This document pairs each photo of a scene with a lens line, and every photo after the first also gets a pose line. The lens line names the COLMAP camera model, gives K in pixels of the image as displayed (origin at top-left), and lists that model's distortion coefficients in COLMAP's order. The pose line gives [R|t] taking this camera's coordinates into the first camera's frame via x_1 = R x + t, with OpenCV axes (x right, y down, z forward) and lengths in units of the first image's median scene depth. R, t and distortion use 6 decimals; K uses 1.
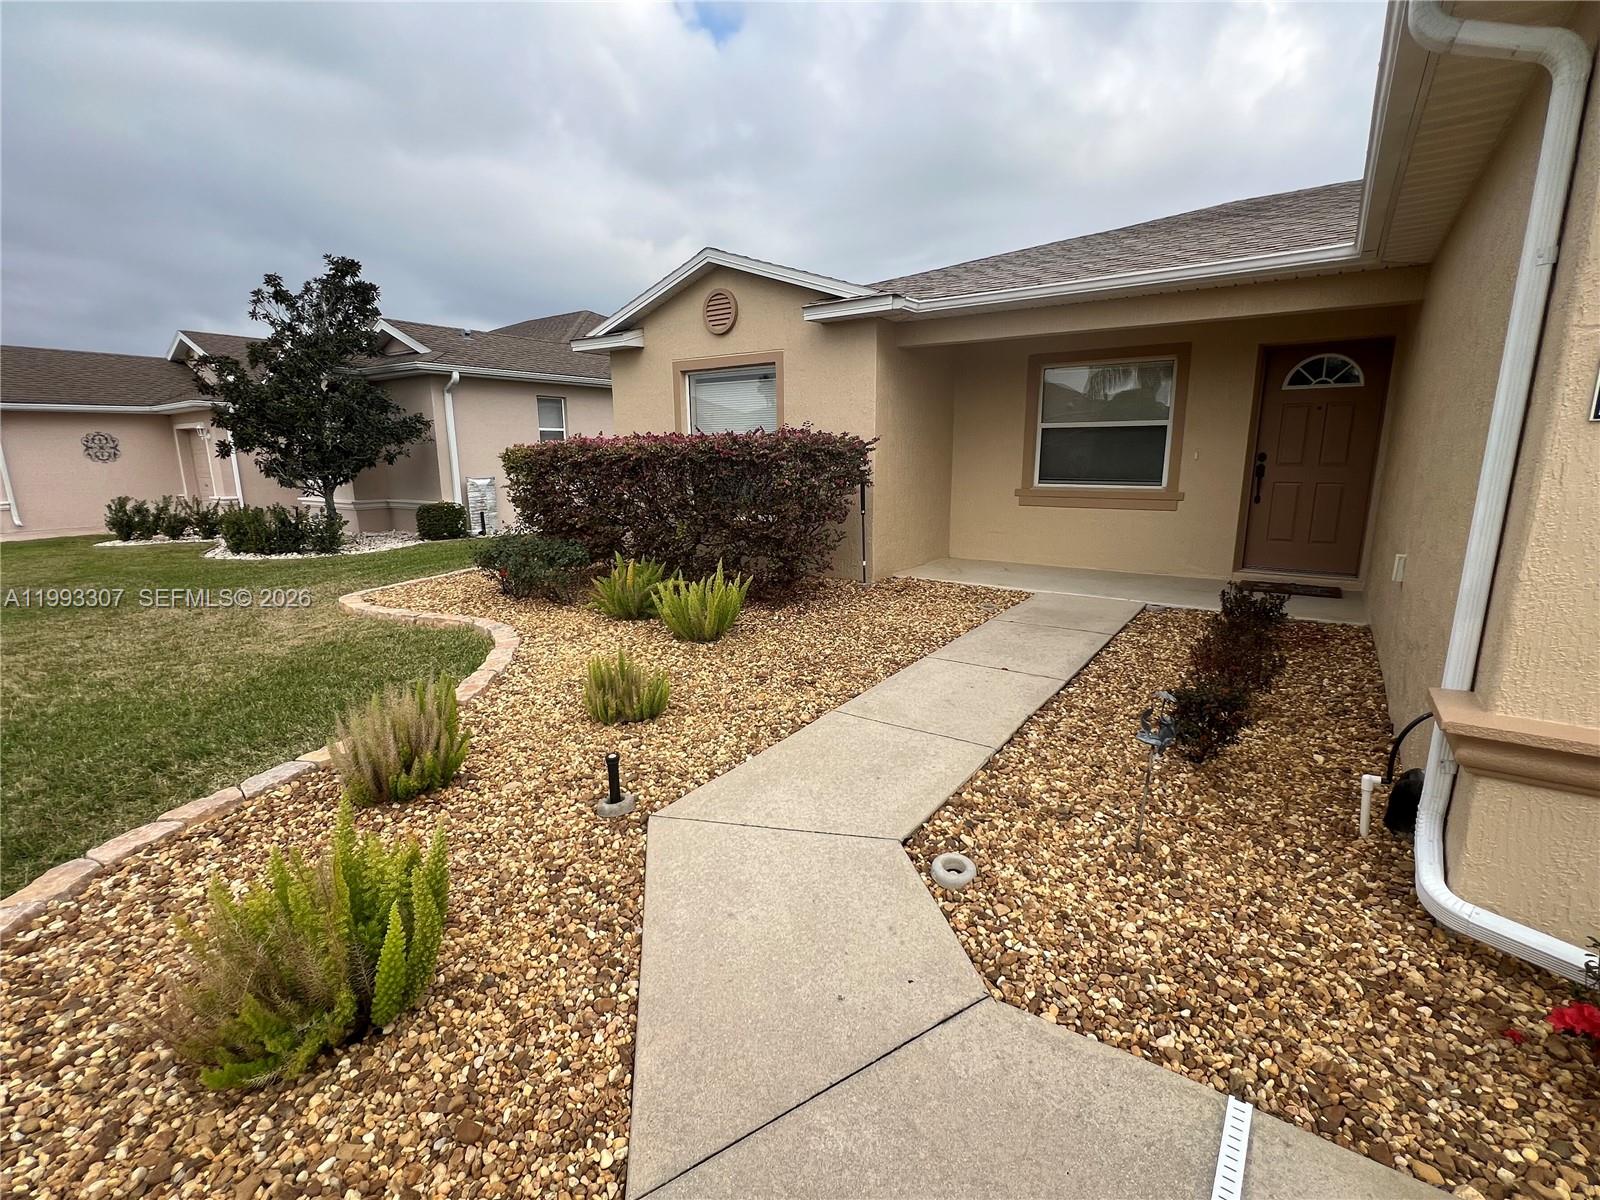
lens RADIAL K [[712.5, 0, 812.3], [0, 712.5, 601.8], [0, 0, 1]] dist [-0.003754, -0.000390]
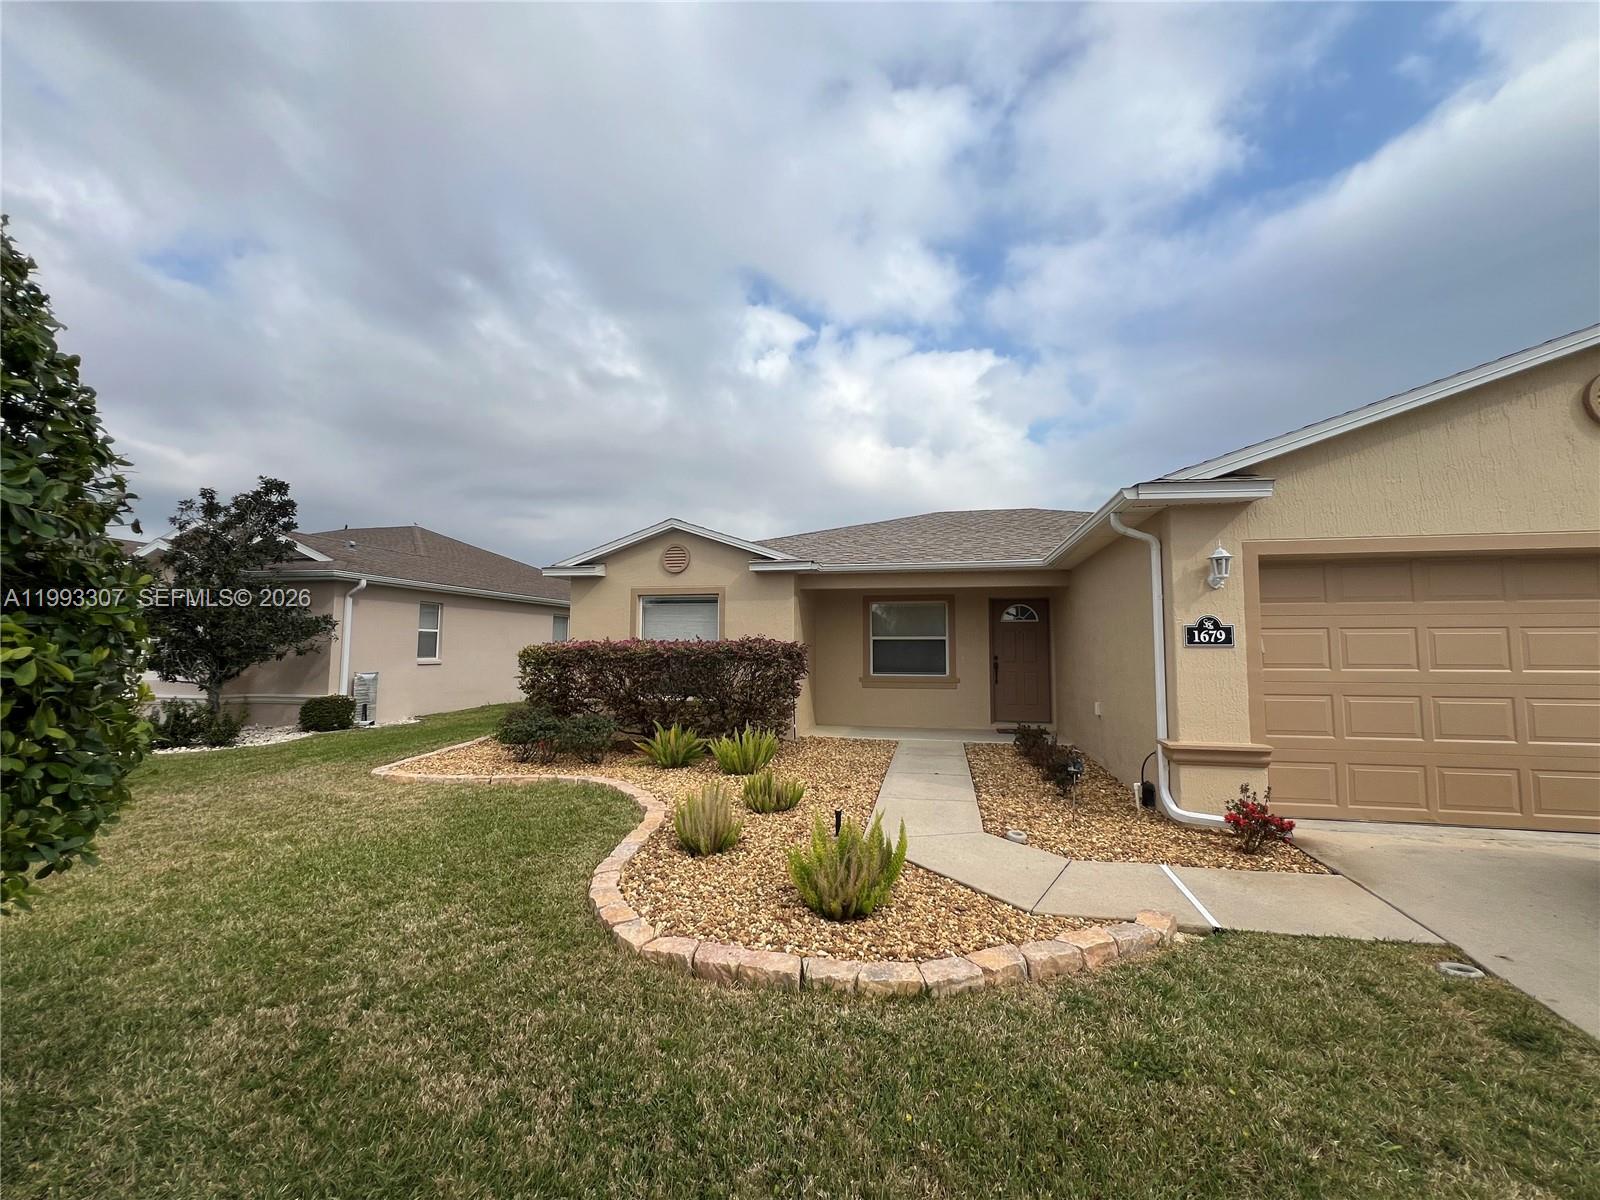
lens RADIAL K [[636.9, 0, 798.7], [0, 636.9, 598.4], [0, 0, 1]] dist [0.002615, -0.000144]
pose [[0.921844, 0.042615, 0.385211, -0.401910], [0.069926, 0.959336, -0.273467, 0.049752], [-0.381201, 0.279031, 0.881378, -0.236895]]
